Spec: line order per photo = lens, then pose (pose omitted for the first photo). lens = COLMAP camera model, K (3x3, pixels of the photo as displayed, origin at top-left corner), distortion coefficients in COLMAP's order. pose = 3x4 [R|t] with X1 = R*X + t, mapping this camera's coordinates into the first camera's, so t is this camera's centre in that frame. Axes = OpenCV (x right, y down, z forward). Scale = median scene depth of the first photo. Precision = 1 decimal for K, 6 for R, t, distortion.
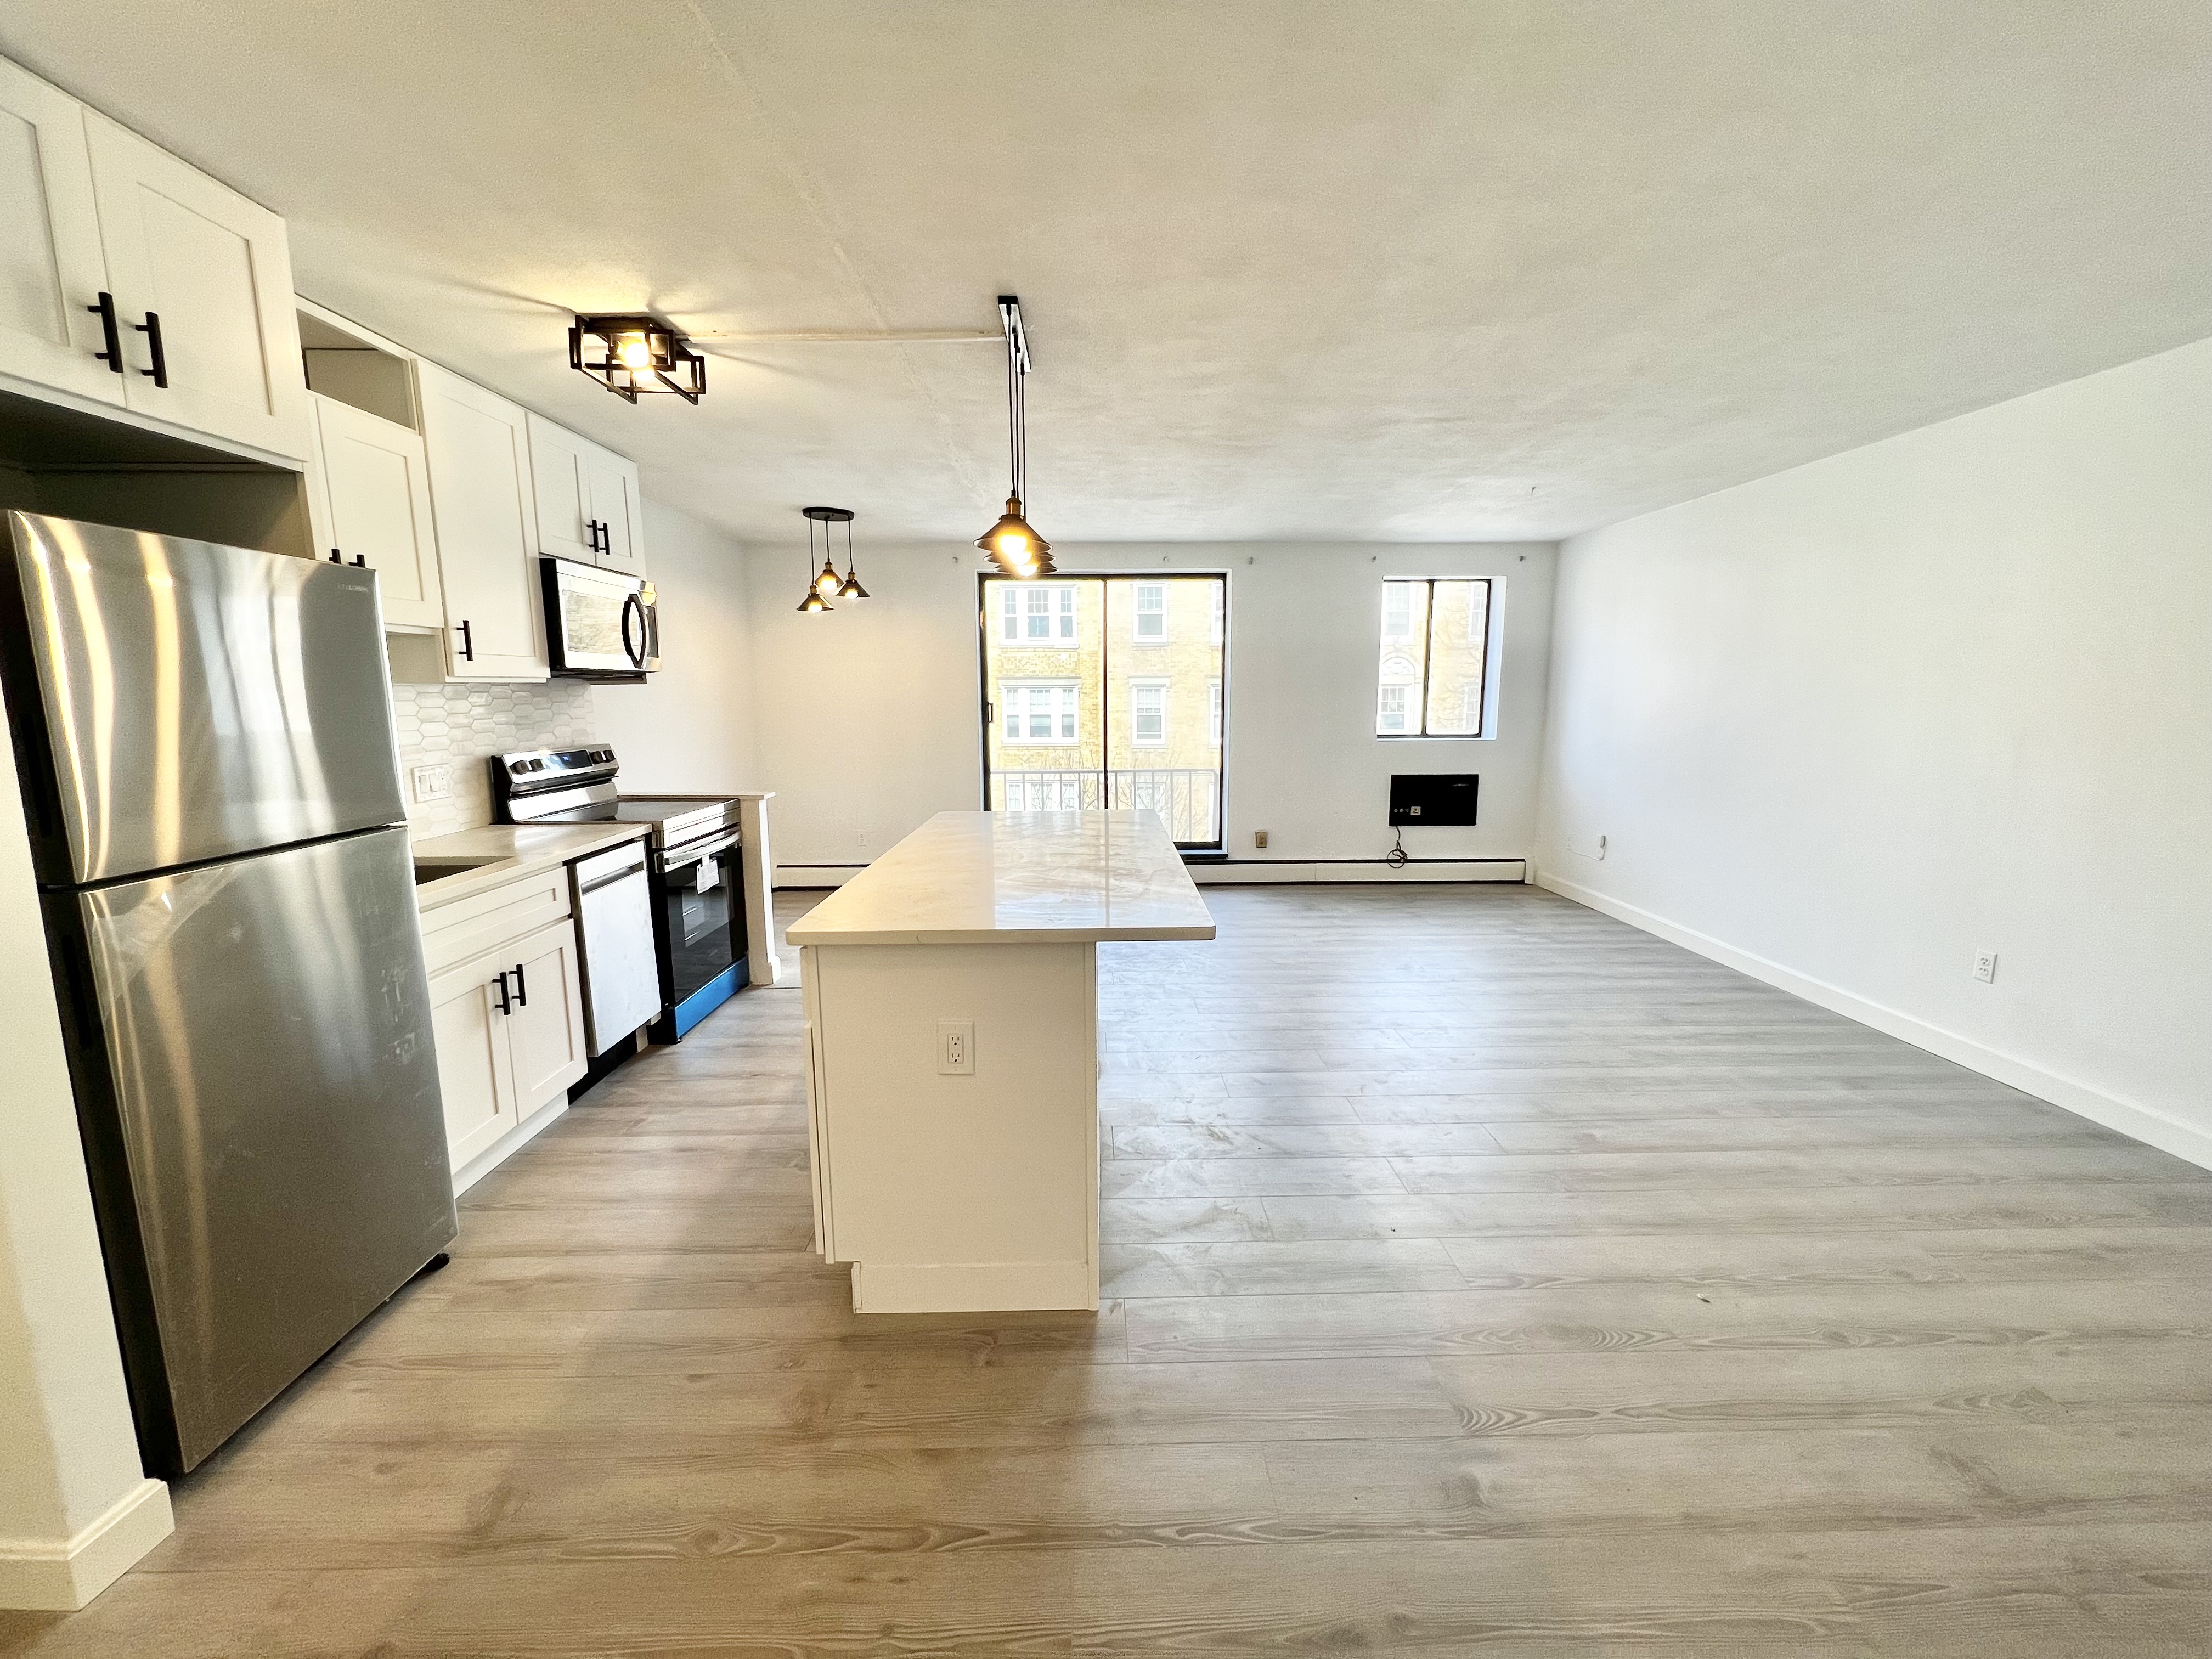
lens RADIAL K [[886.6, 0, 1102.2], [0, 886.6, 826.1], [0, 0, 1]] dist [-0.002887, 0.000066]
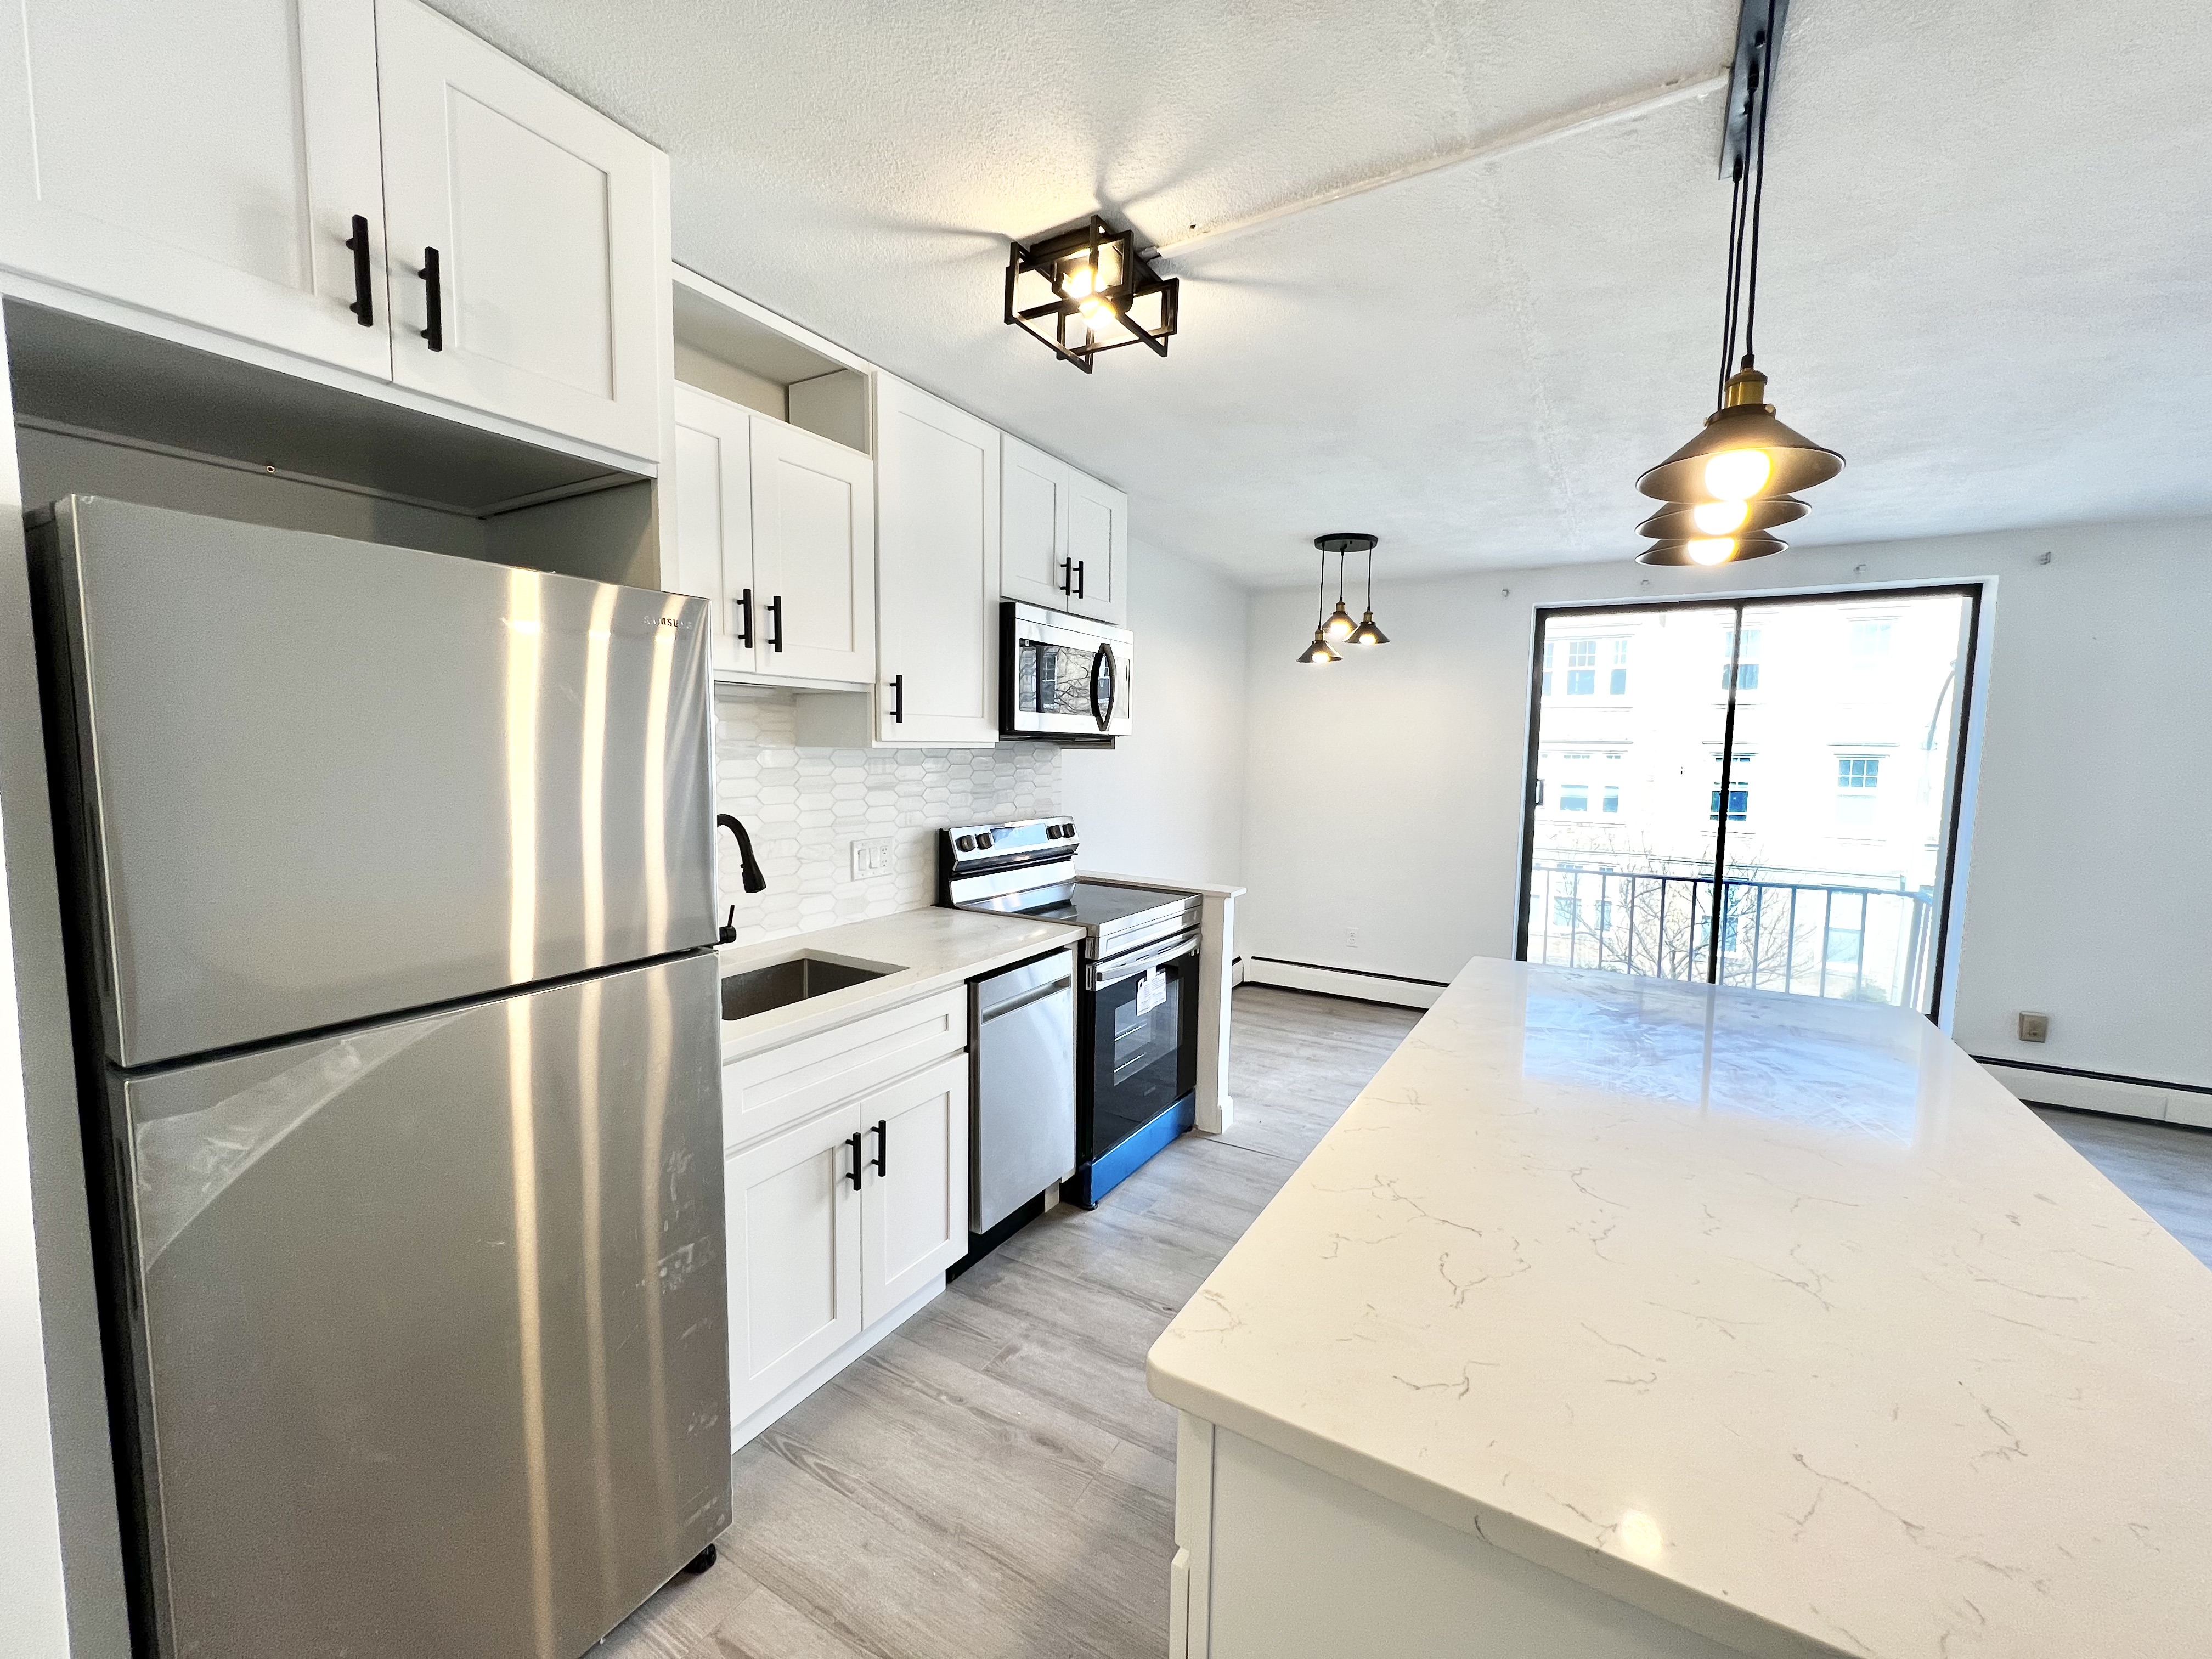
lens RADIAL K [[886.6, 0, 1104.6], [0, 886.6, 823.7], [0, 0, 1]] dist [-0.002887, 0.000066]
pose [[0.852668, 0.063327, -0.518600, -0.095501], [-0.098917, 0.994241, -0.041230, -0.065958], [0.513003, 0.086454, 0.854022, 0.339485]]
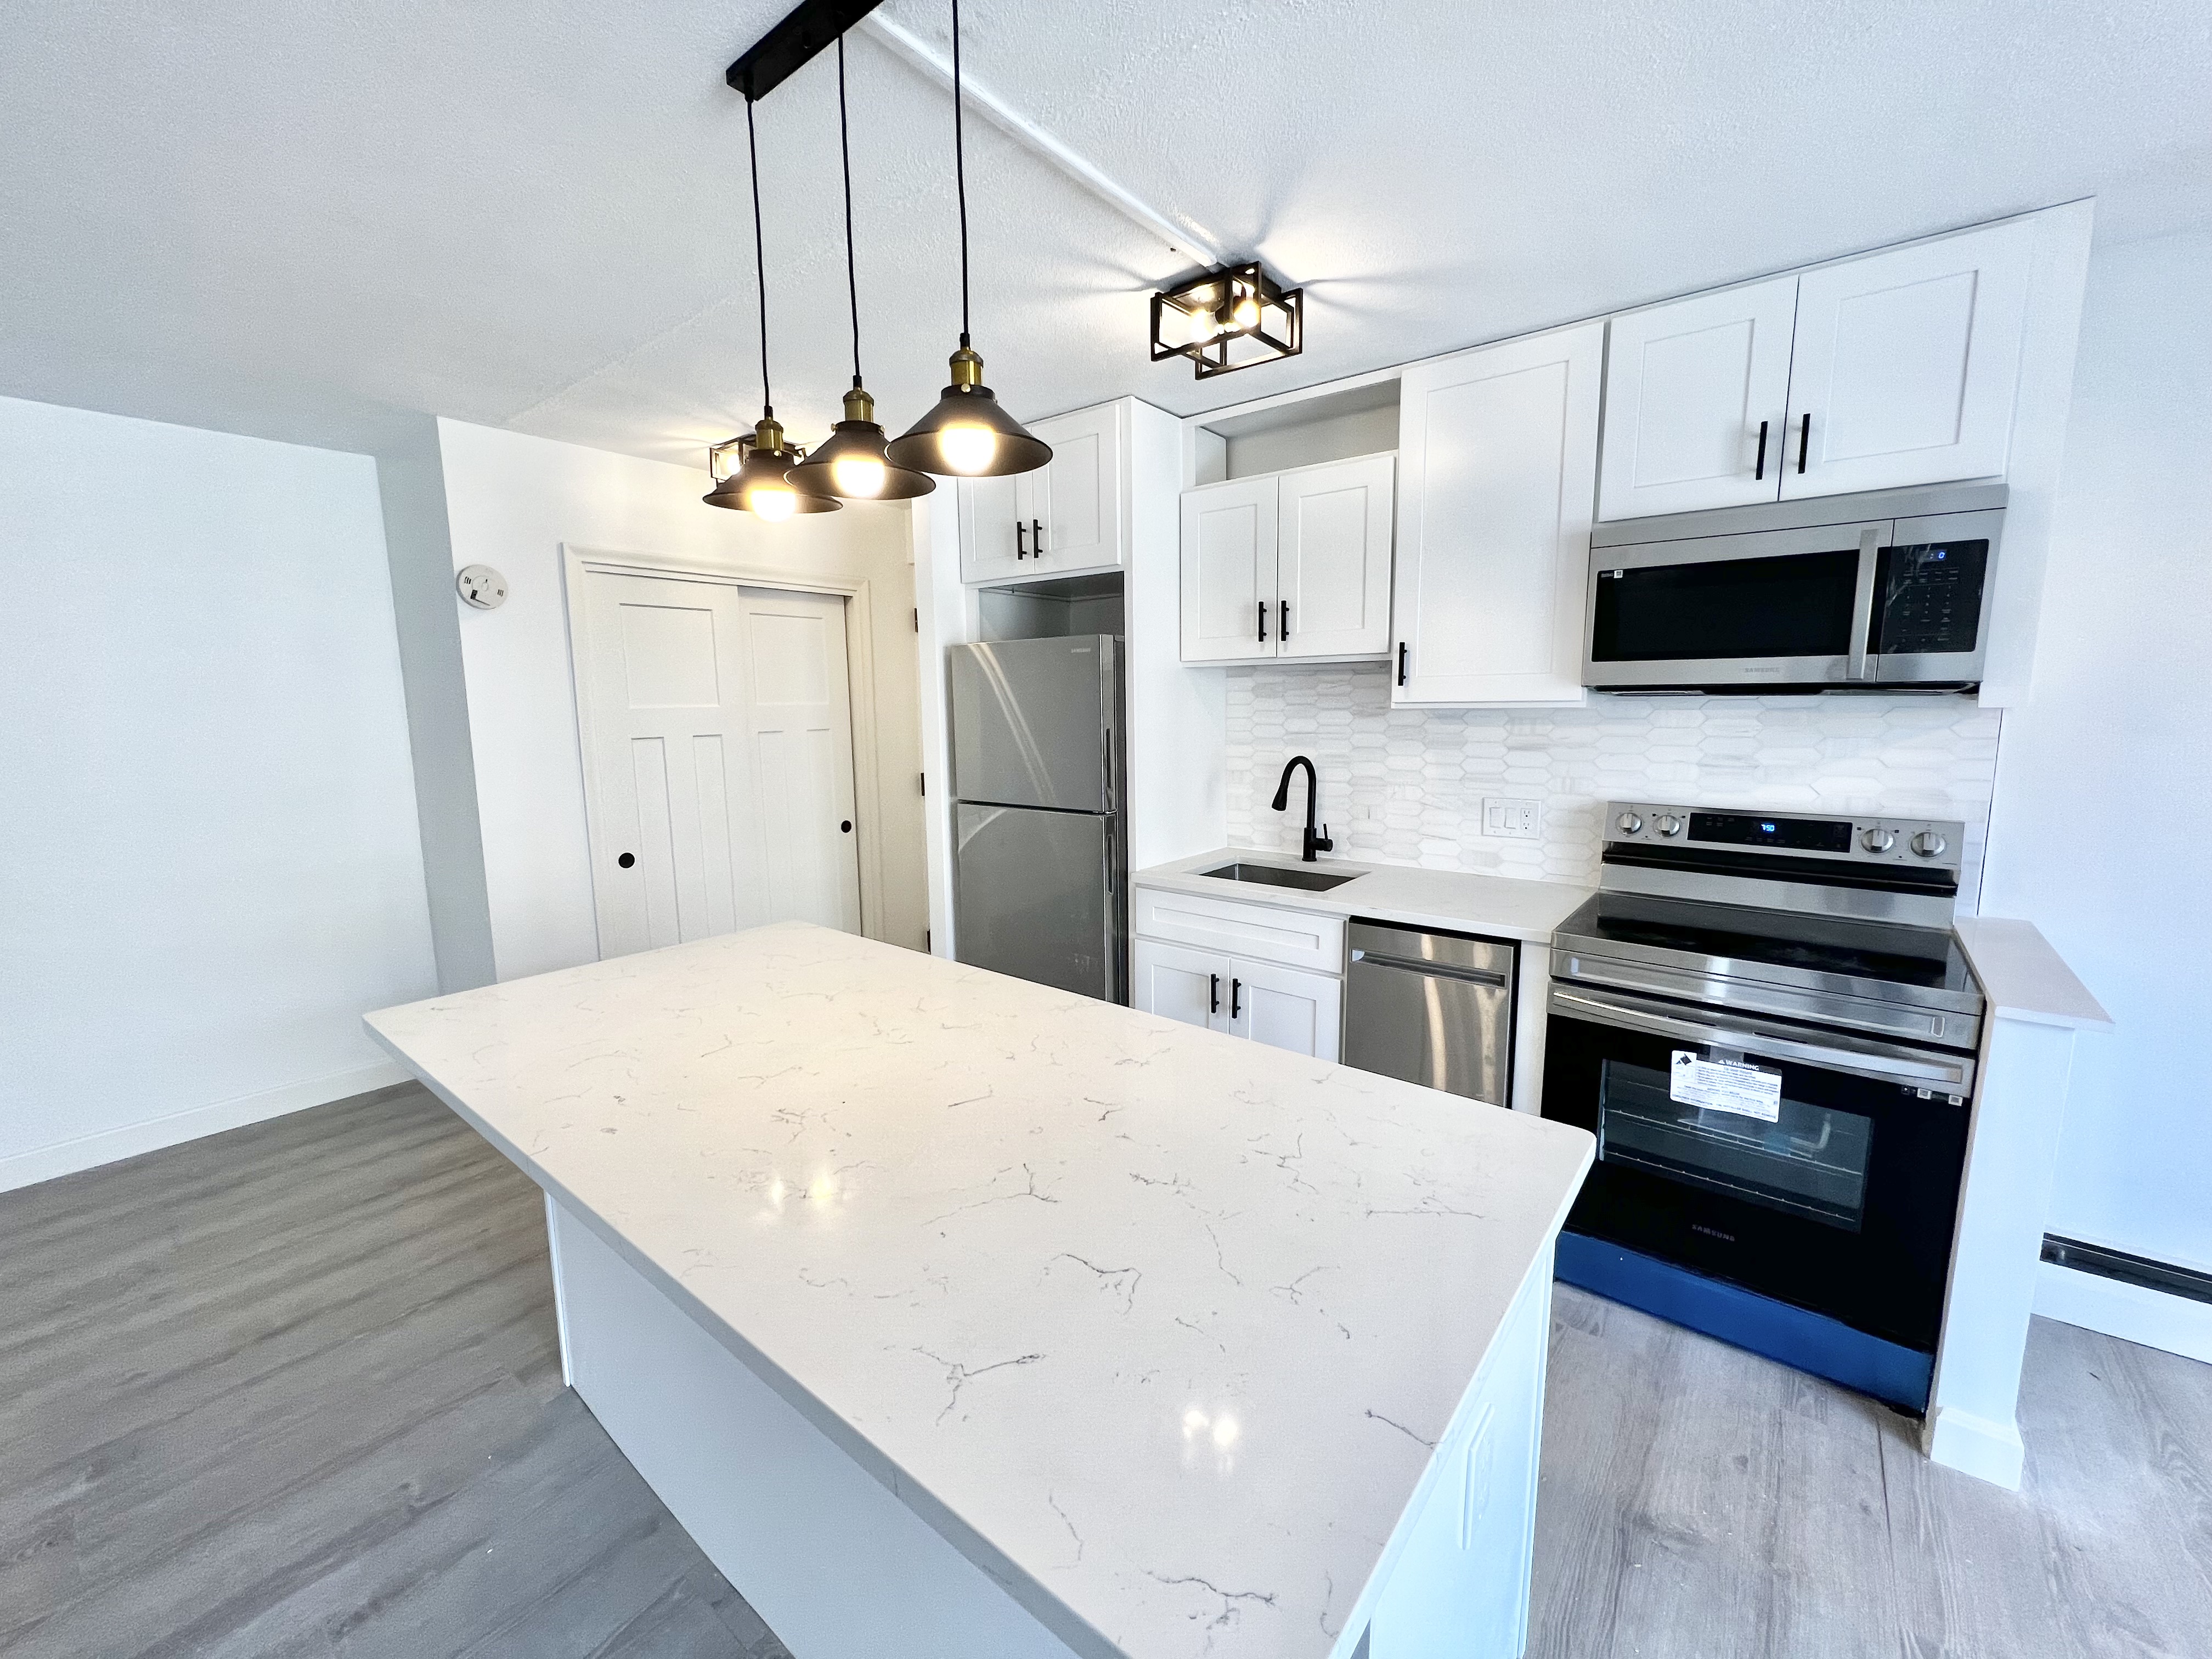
lens RADIAL K [[886.6, 0, 1103.2], [0, 886.6, 827.9], [0, 0, 1]] dist [-0.002887, 0.000066]
pose [[-0.633941, 0.122627, -0.763598, 0.174432], [-0.104768, 0.964631, 0.241890, -0.200916], [0.766252, 0.233345, -0.598672, 1.157495]]
